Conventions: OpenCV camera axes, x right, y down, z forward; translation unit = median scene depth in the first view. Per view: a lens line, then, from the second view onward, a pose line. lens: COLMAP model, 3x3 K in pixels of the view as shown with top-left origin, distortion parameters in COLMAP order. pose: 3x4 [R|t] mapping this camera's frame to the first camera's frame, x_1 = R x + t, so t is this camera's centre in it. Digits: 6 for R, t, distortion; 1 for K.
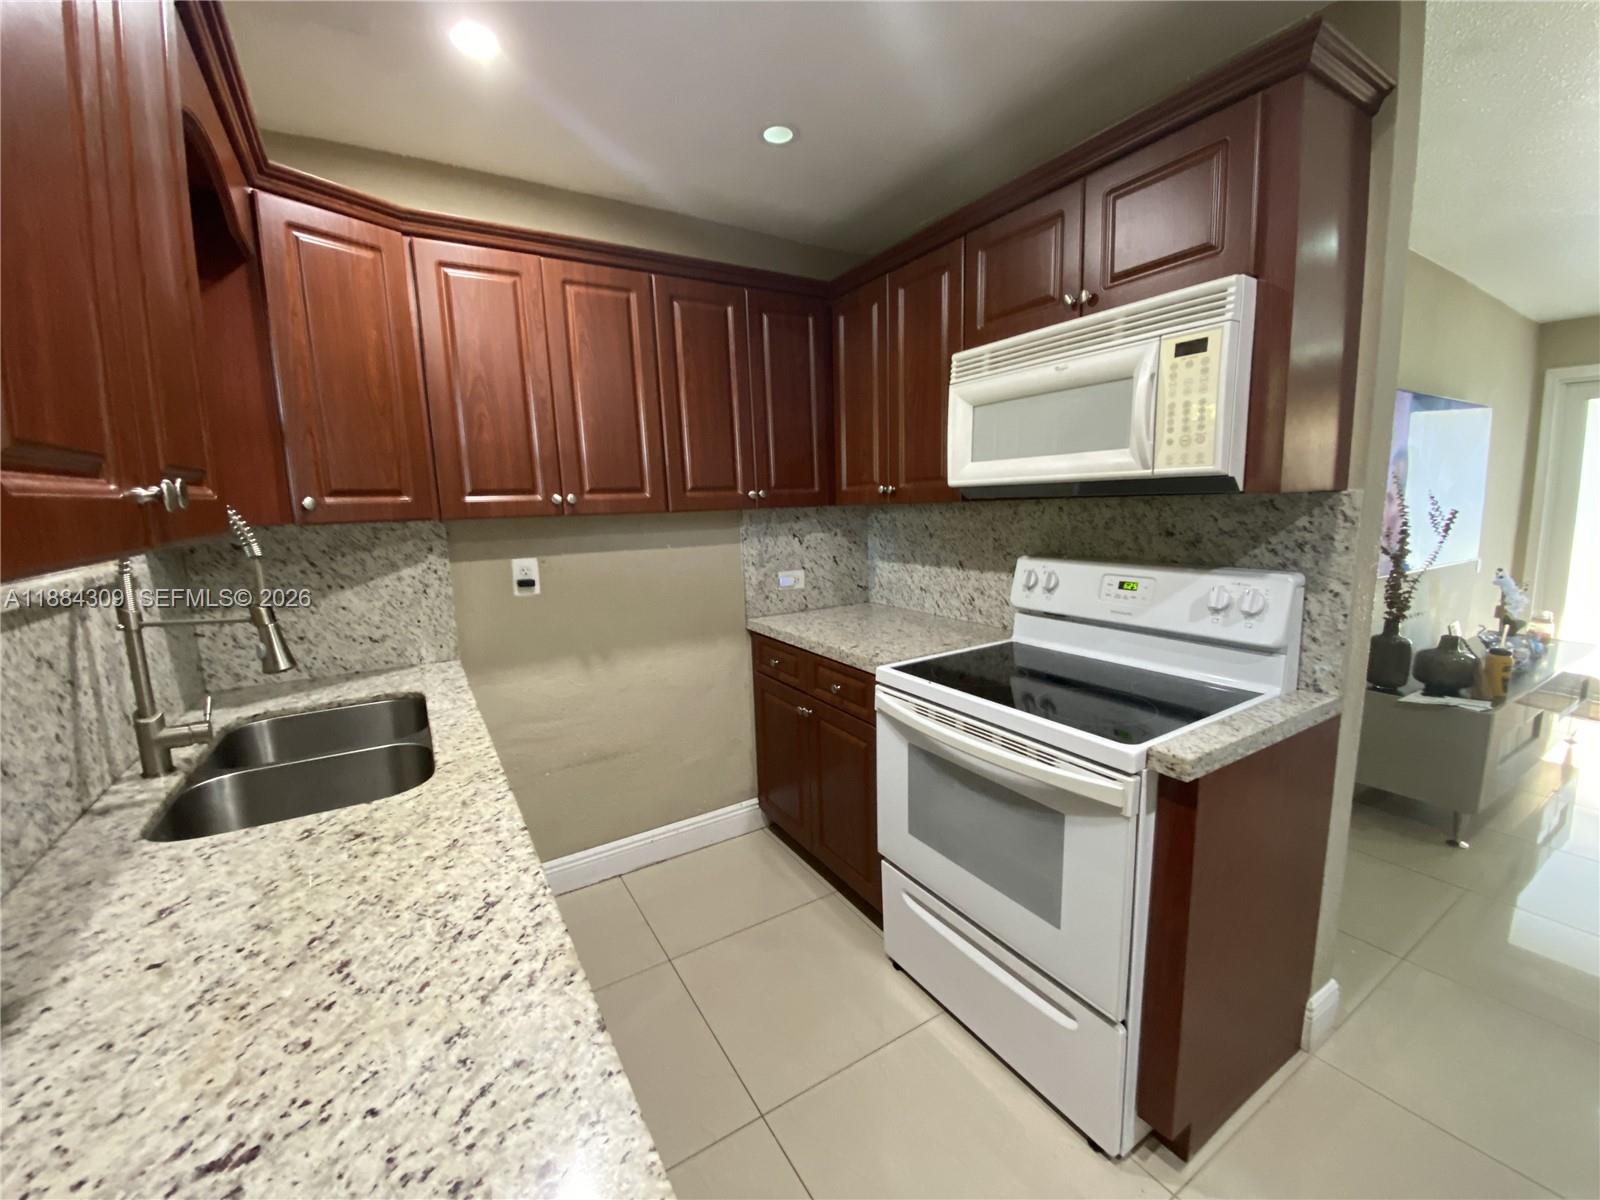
lens RADIAL K [[662.7, 0, 813.8], [0, 662.7, 598.1], [0, 0, 1]] dist [-0.006410, -0.002400]
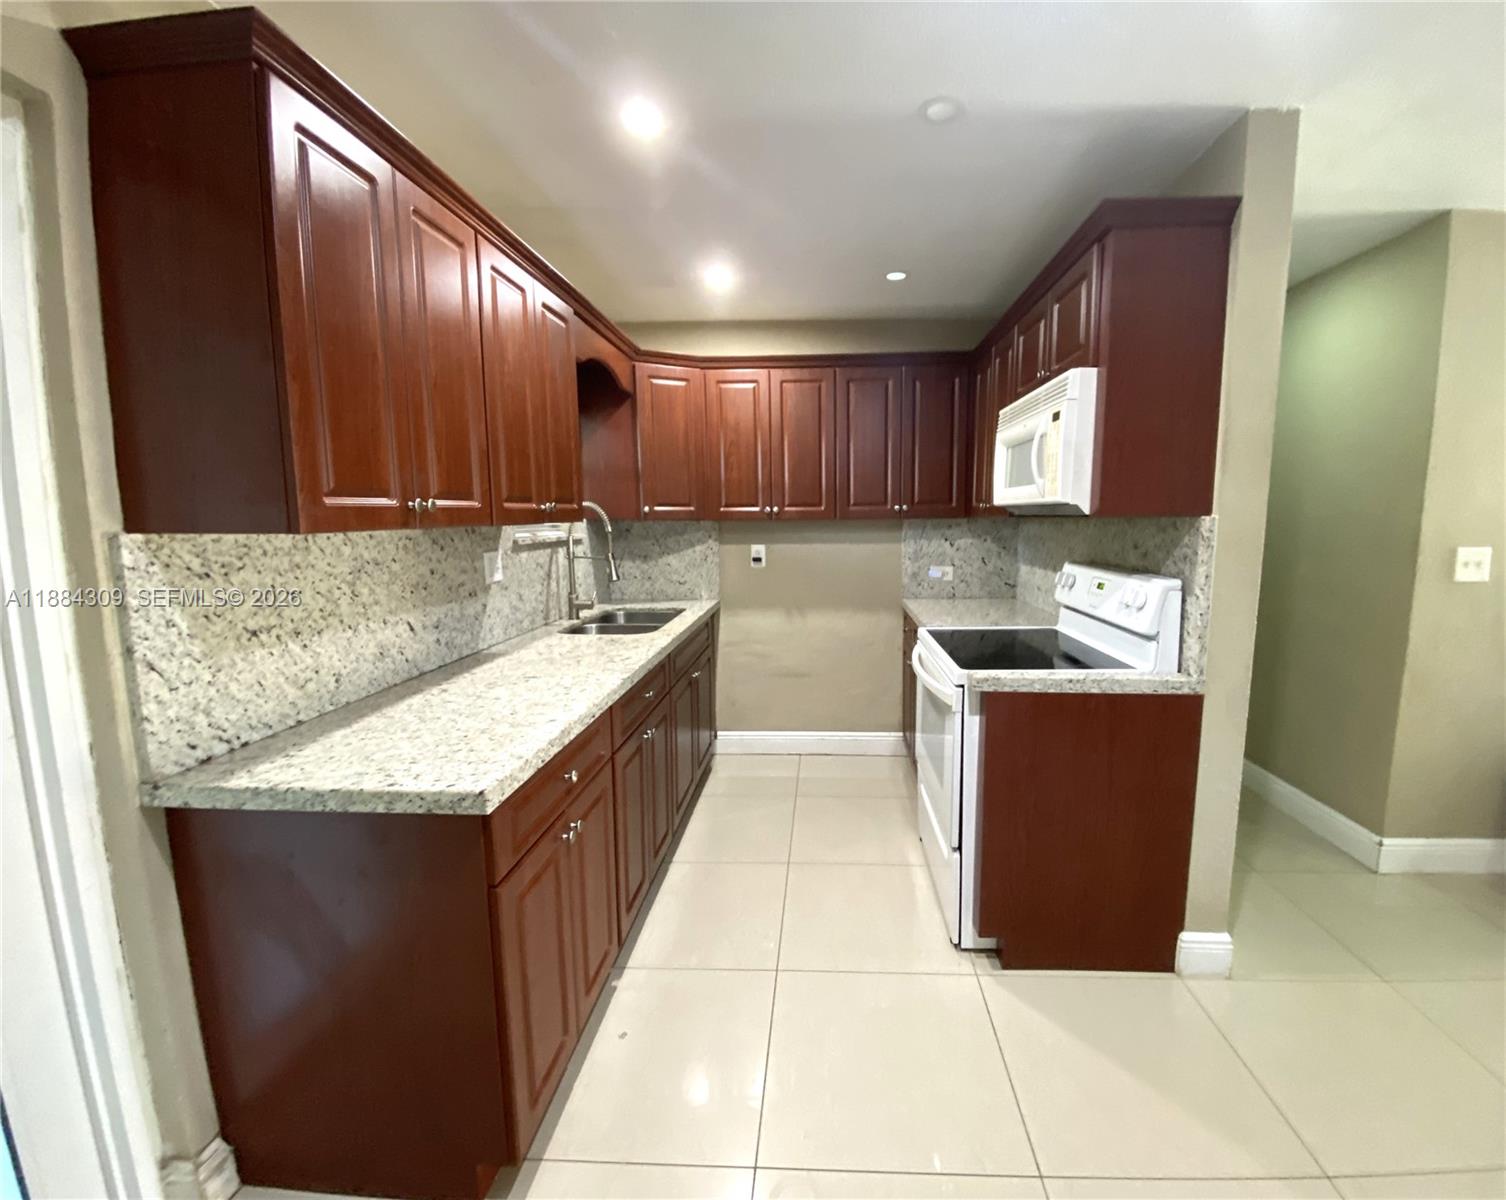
lens RADIAL K [[613.8, 0, 763.1], [0, 613.8, 587.9], [0, 0, 1]] dist [0.001760, -0.000056]
pose [[0.818376, 0.090871, -0.567453, 0.529595], [-0.100560, 0.994828, 0.014284, 0.029031], [0.565816, 0.045373, 0.823282, -0.299313]]
